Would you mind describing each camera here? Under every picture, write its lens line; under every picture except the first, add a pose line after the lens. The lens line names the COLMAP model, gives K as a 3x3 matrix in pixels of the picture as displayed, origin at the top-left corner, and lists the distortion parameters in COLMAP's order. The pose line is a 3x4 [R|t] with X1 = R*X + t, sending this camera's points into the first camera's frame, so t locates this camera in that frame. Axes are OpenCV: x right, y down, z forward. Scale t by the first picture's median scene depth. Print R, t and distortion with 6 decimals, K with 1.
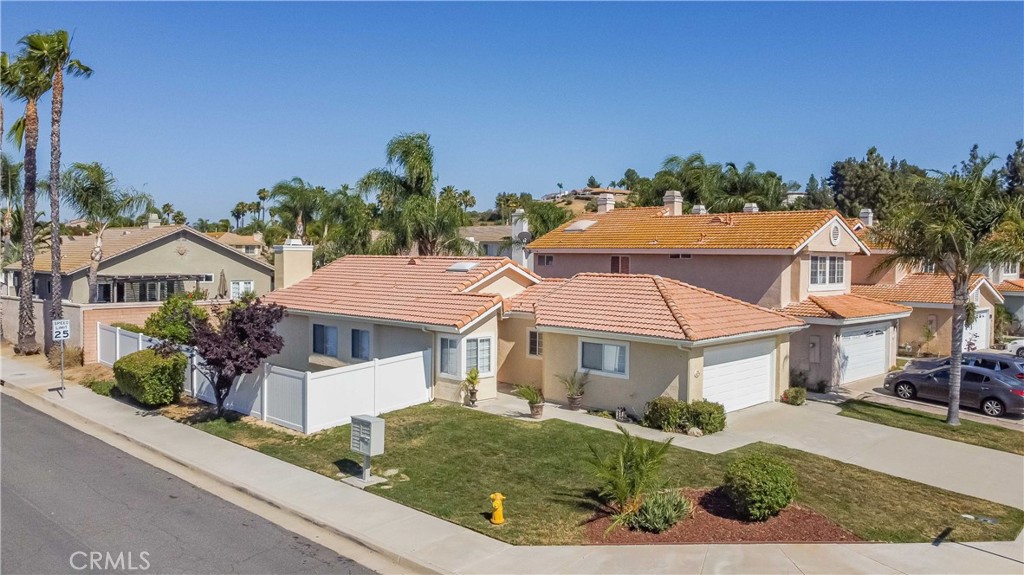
lens RADIAL K [[762.8, 0, 496.6], [0, 762.8, 282.1], [0, 0, 1]] dist [-0.011509, -0.001184]
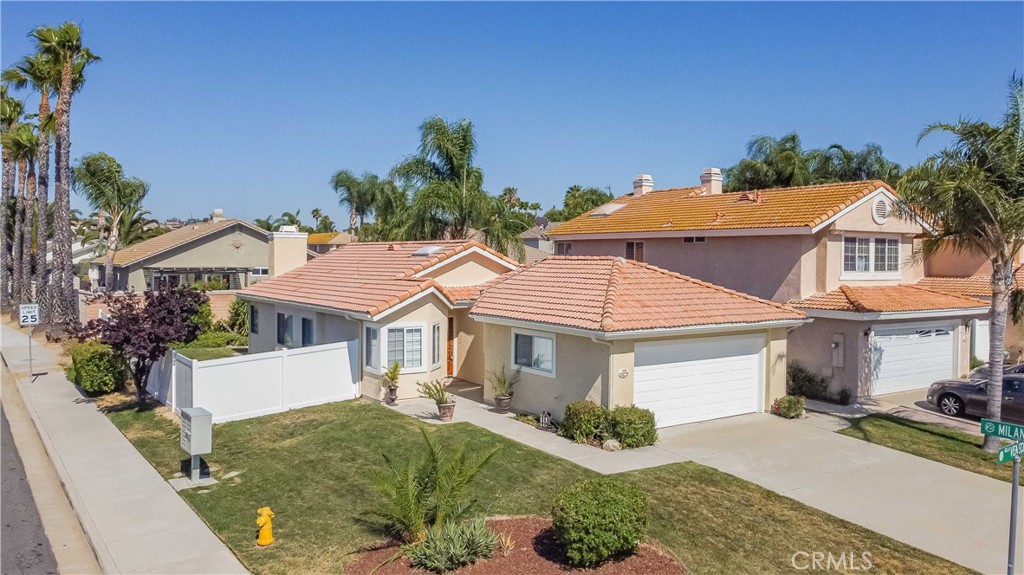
lens RADIAL K [[762.8, 0, 496.6], [0, 762.8, 282.1], [0, 0, 1]] dist [-0.011509, -0.001184]
pose [[0.980557, 0.003984, -0.196194, 0.251922], [-0.004887, 0.999980, -0.004120, 0.023713], [0.196174, 0.004999, 0.980556, 0.155983]]
